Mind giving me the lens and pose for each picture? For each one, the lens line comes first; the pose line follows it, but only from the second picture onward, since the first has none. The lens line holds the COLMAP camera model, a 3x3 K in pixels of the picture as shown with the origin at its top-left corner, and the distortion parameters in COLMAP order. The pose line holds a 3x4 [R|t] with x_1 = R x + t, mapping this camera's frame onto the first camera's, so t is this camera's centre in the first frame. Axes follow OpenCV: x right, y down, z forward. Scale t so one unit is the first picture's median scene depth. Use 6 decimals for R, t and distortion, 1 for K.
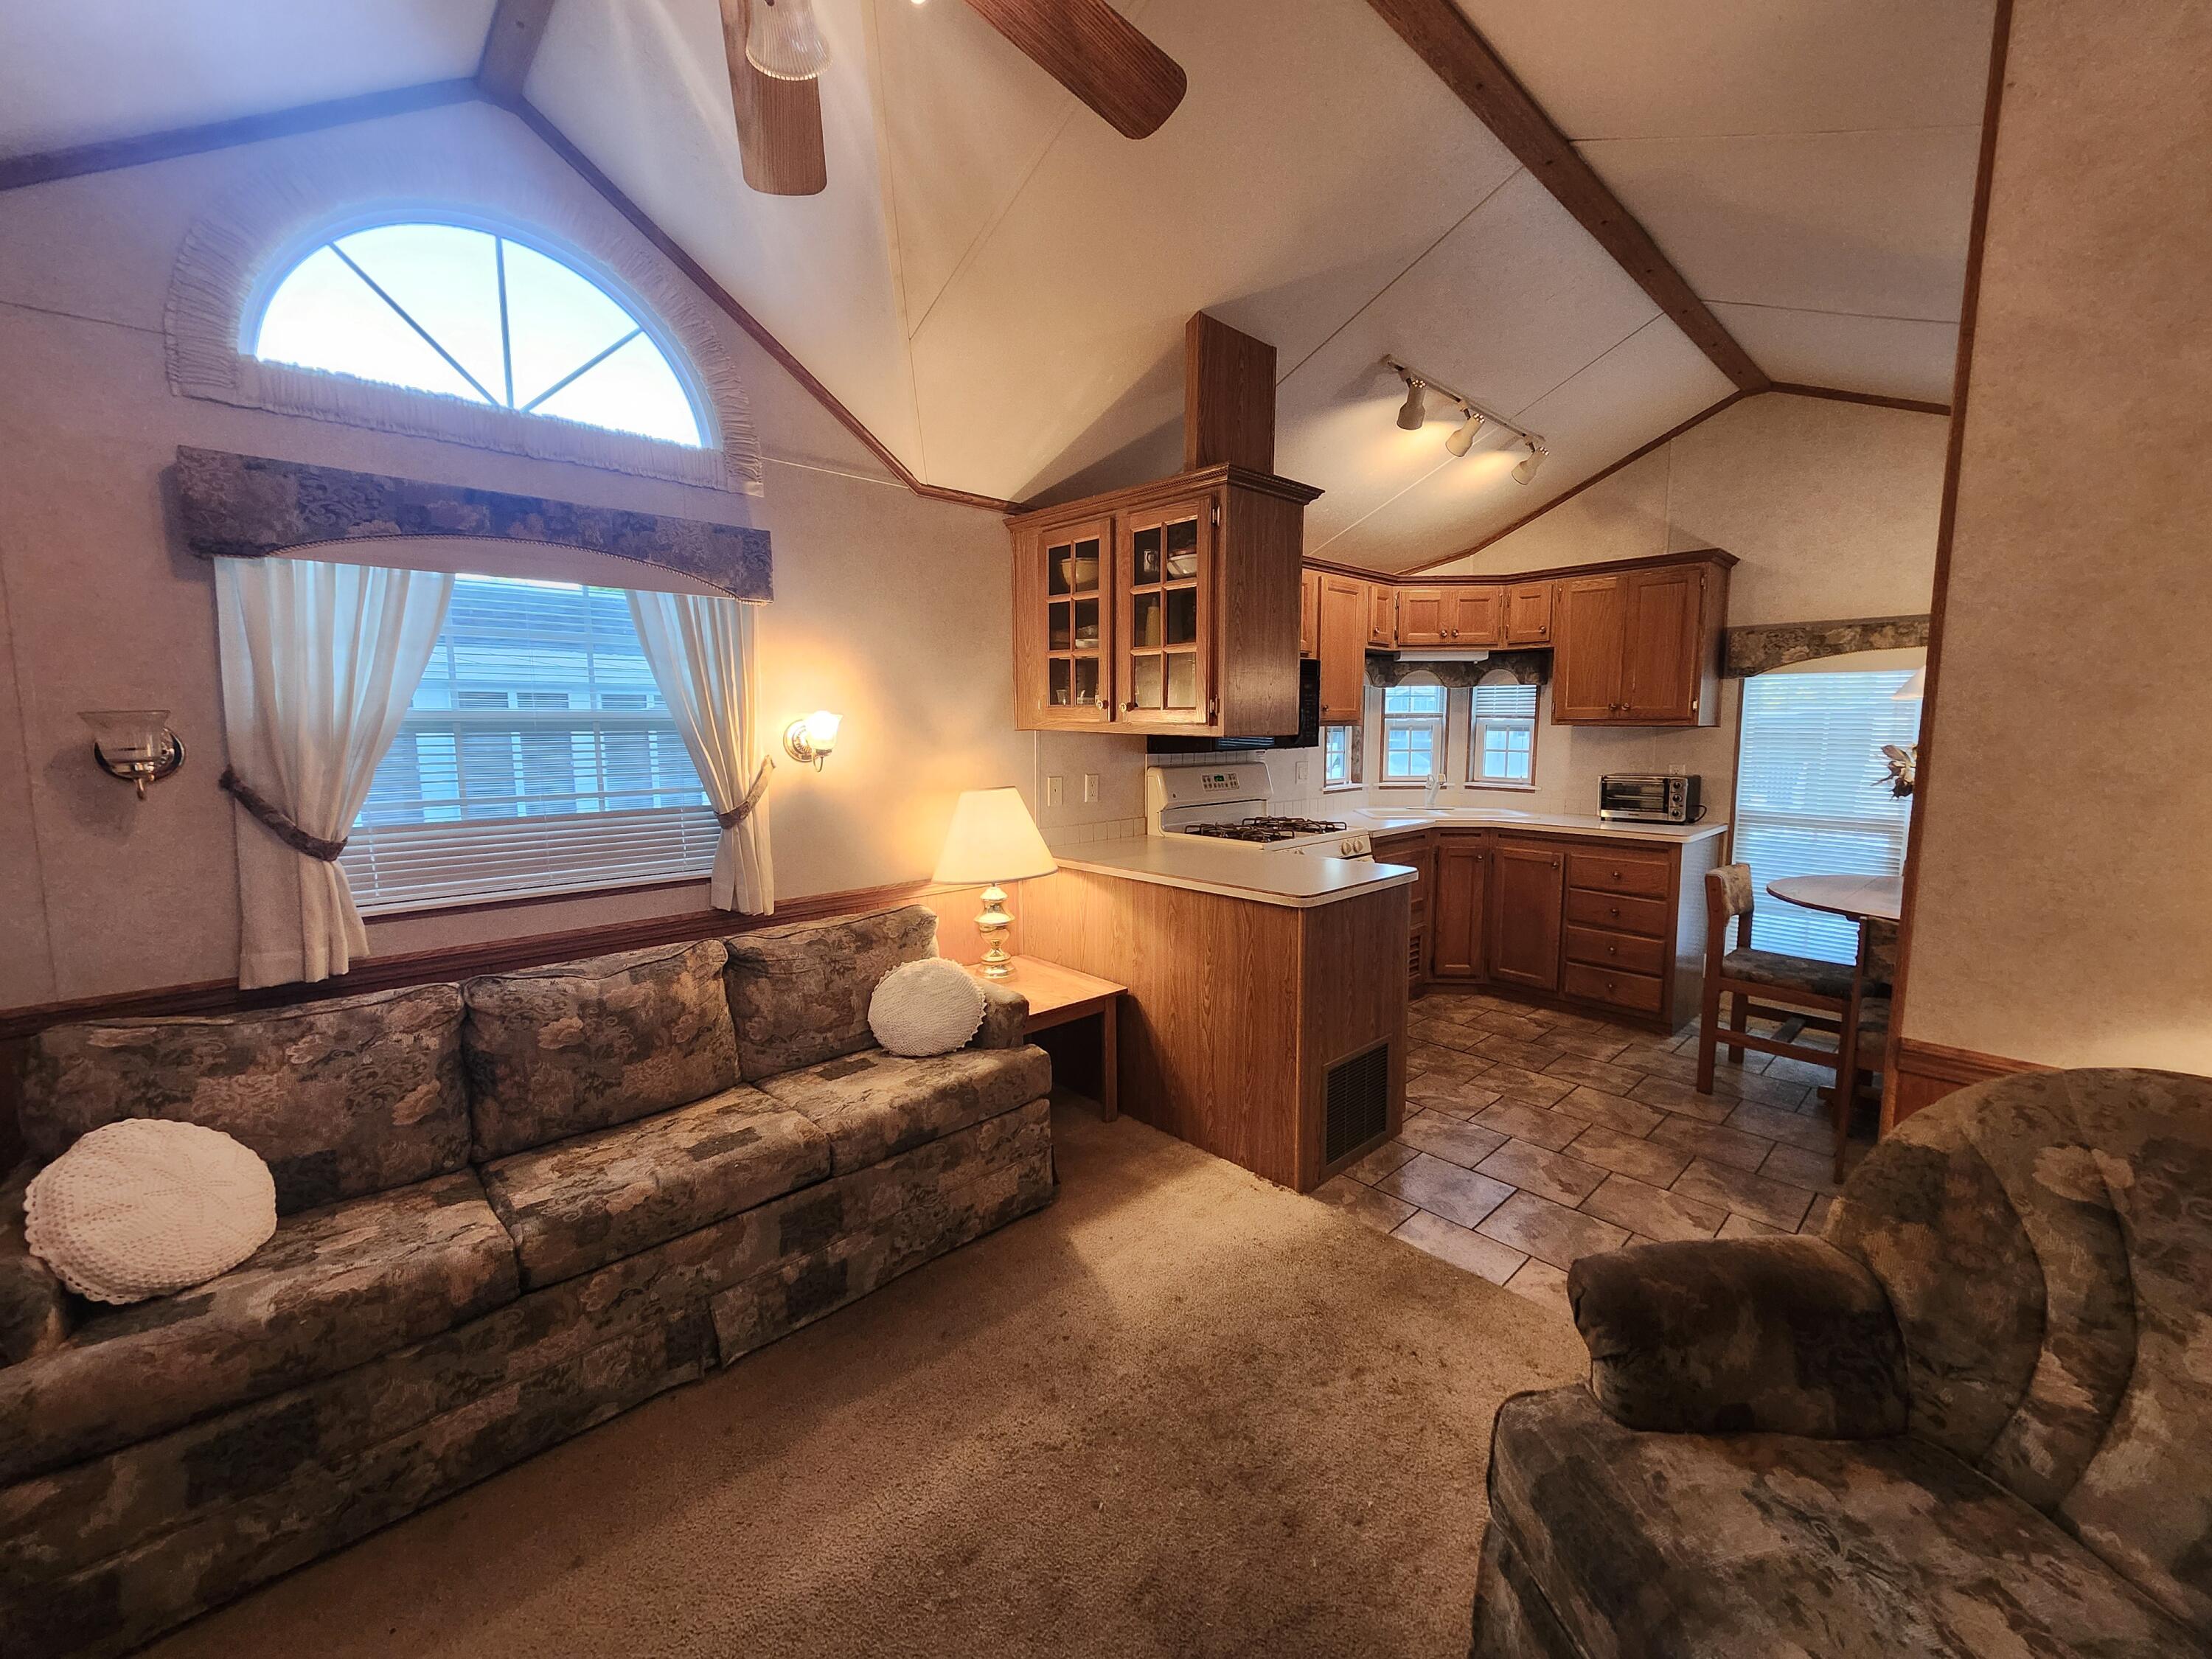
lens RADIAL K [[884.8, 0, 1124.1], [0, 884.8, 815.3], [0, 0, 1]] dist [0.009081, -0.000822]
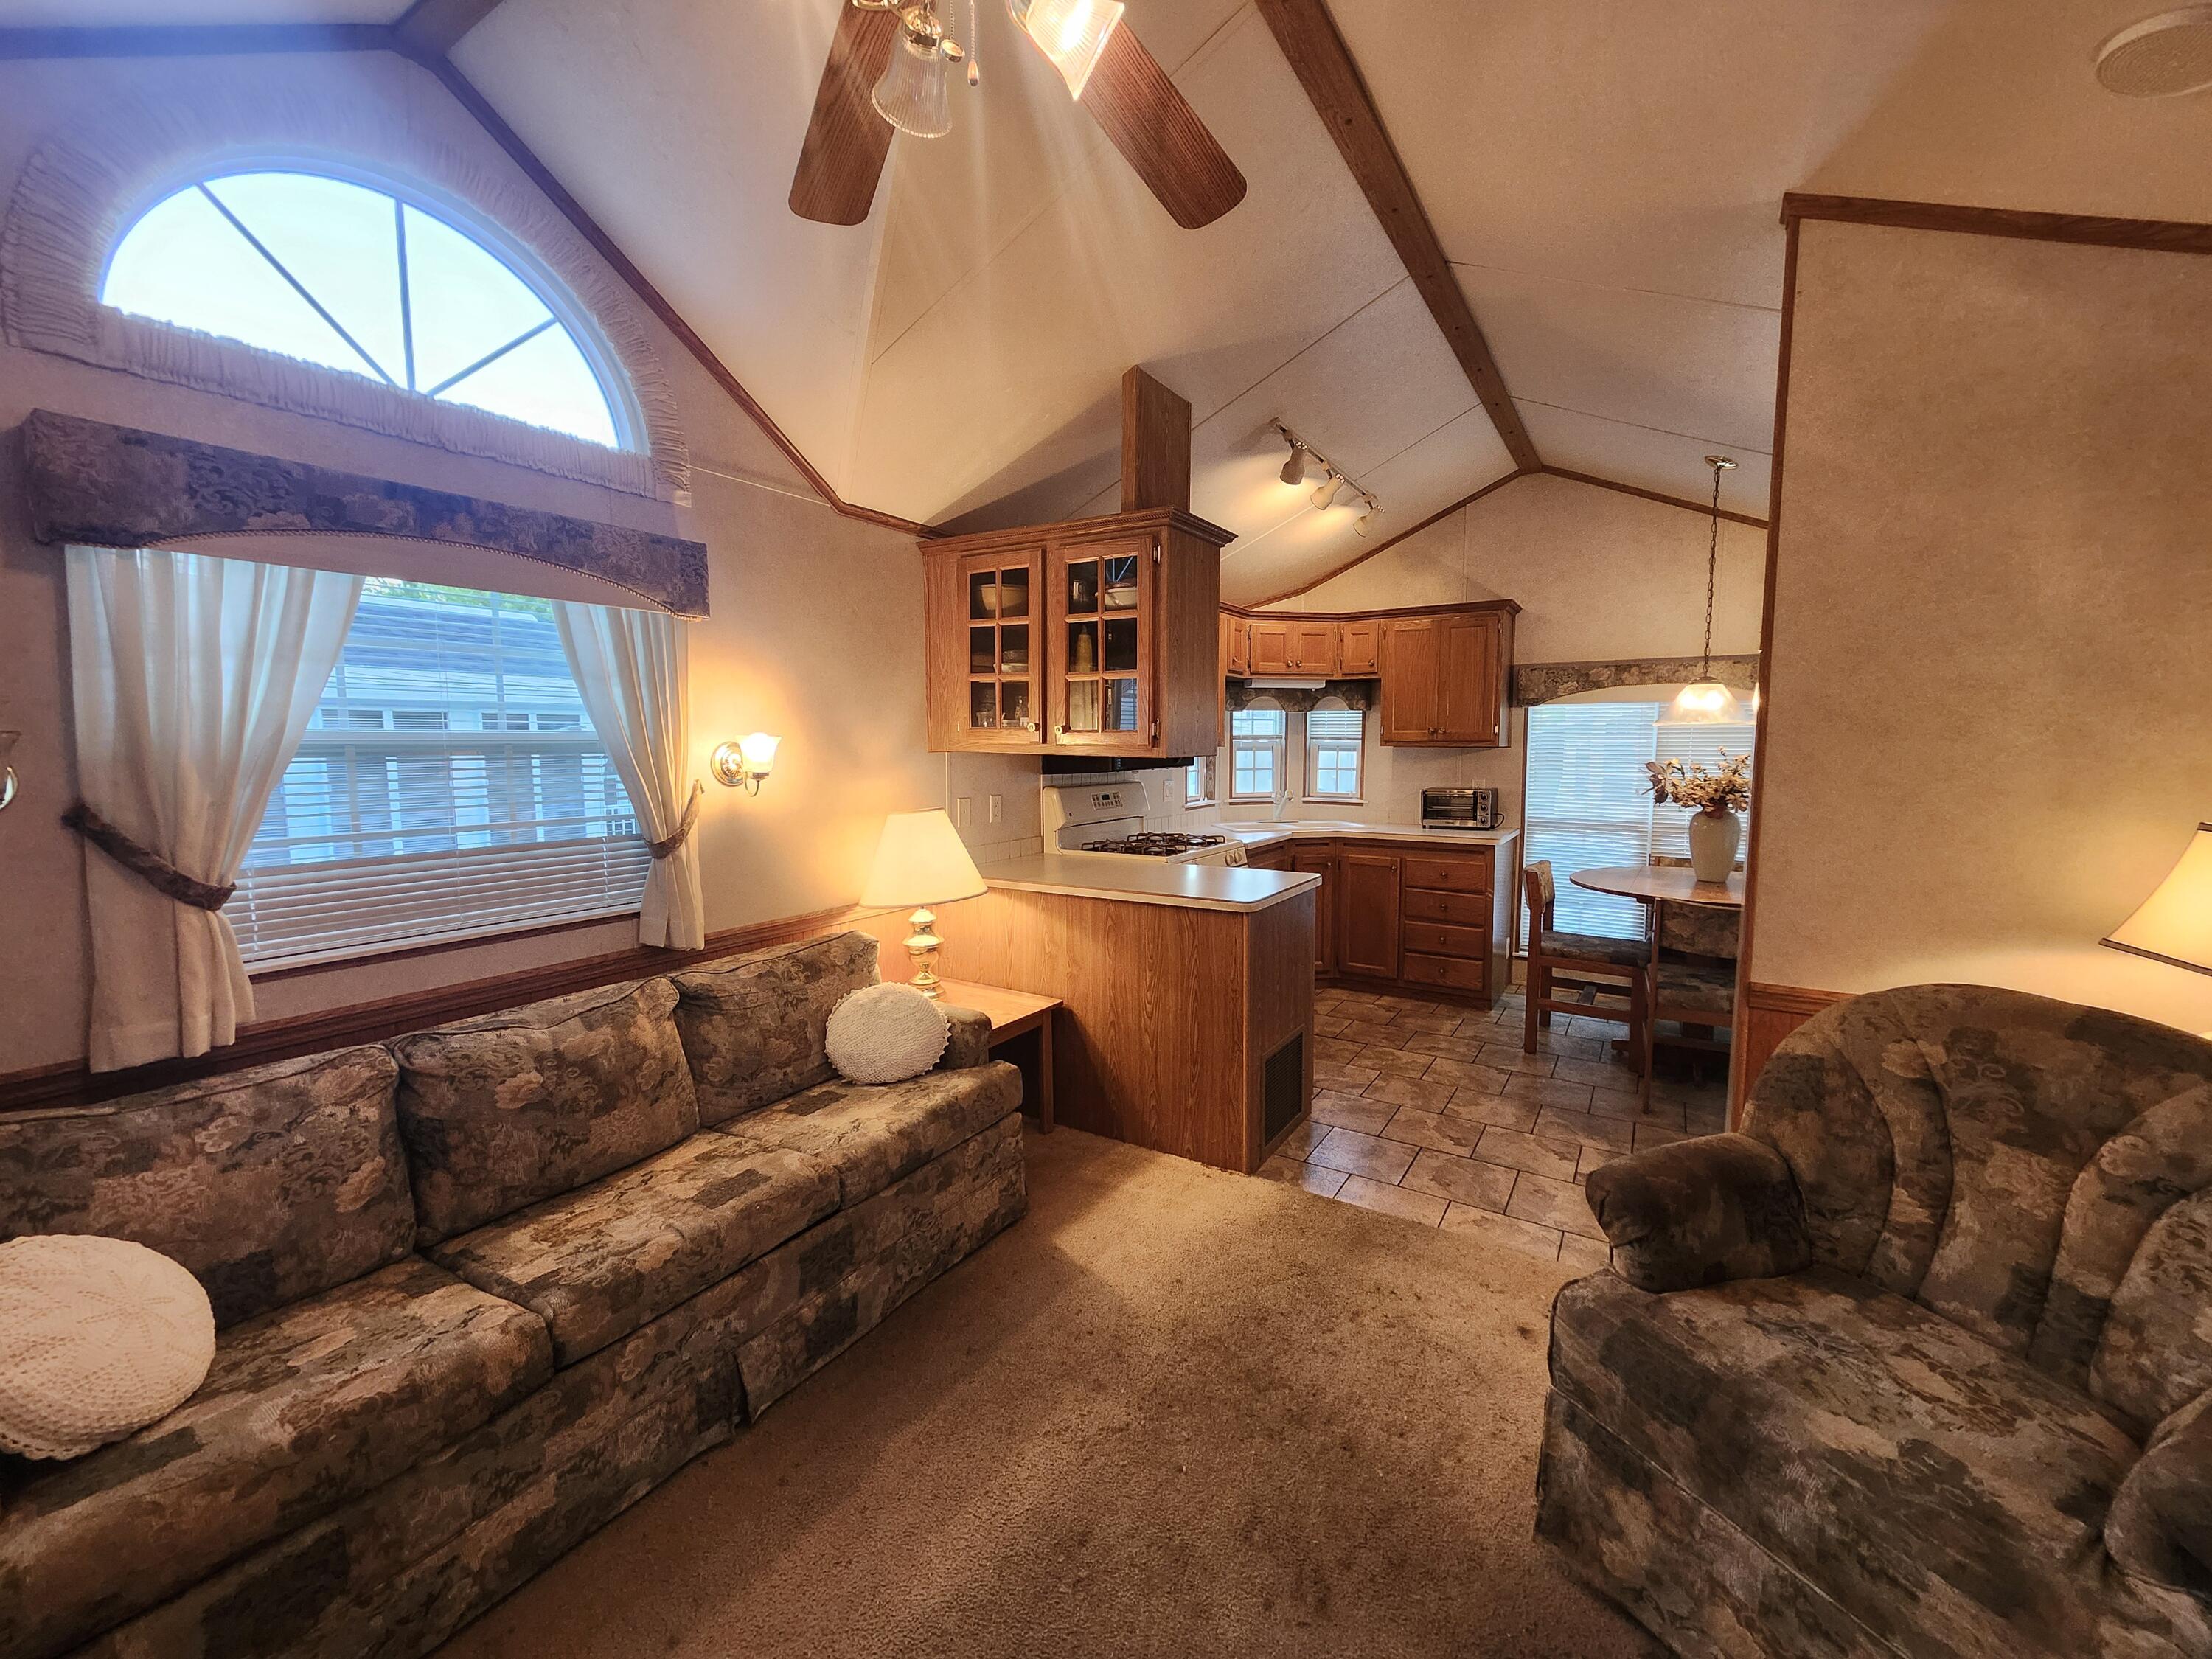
lens RADIAL K [[884.8, 0, 1135.1], [0, 884.8, 814.5], [0, 0, 1]] dist [0.009081, -0.000822]
pose [[0.966037, -0.021359, 0.257521, -0.249079], [0.027503, 0.999416, -0.020277, 0.001773], [-0.256938, 0.026671, 0.966060, -0.035589]]
